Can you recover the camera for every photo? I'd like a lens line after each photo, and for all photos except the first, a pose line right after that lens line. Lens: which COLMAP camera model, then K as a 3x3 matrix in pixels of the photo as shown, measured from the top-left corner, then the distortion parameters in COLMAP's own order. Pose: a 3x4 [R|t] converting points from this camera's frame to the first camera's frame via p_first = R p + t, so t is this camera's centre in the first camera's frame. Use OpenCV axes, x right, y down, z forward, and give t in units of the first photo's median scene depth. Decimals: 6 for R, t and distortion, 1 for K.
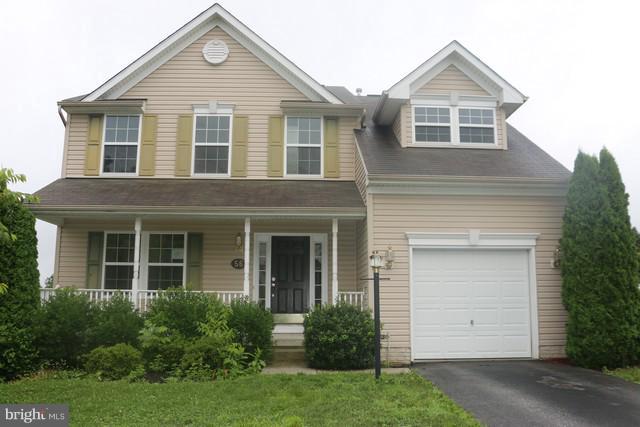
lens RADIAL K [[550.8, 0, 320.0], [0, 550.8, 213.5], [0, 0, 1]] dist [-0.071382, 0.002862]
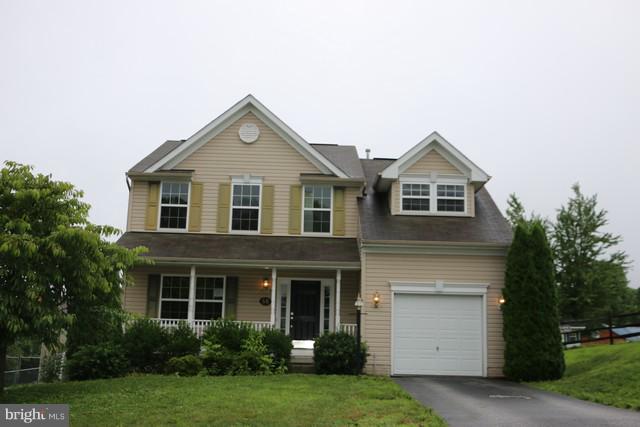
lens RADIAL K [[732.3, 0, 320.0], [0, 732.3, 213.5], [0, 0, 1]] dist [-0.009613, -0.006260]
pose [[0.999158, 0.015053, -0.038163, 0.044276], [-0.016033, 0.999546, -0.025492, -0.075113], [0.037762, 0.026082, 0.998946, -0.739910]]
